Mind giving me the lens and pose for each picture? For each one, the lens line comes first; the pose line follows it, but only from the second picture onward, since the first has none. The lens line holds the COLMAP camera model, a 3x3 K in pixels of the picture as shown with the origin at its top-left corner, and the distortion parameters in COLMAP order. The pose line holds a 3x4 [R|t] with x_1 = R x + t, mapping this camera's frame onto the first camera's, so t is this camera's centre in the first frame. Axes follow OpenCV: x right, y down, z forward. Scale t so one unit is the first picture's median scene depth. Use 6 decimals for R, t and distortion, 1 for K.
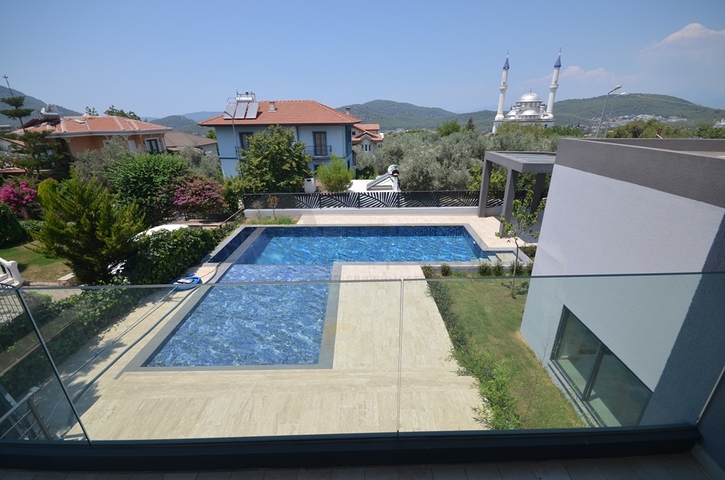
lens RADIAL K [[317.7, 0, 363.0], [0, 317.7, 239.1], [0, 0, 1]] dist [0.000820, -0.008330]
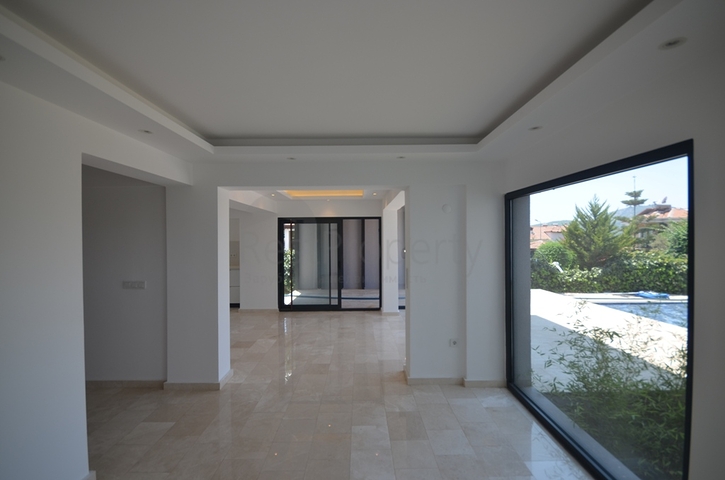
lens RADIAL K [[329.0, 0, 367.2], [0, 329.0, 240.8], [0, 0, 1]] dist [-0.000308, -0.000309]
pose [[0.023856, 0.016365, -0.999581, 0.247931], [-0.352638, 0.935734, 0.006904, 0.136745], [0.935456, 0.352326, 0.028094, -0.005698]]
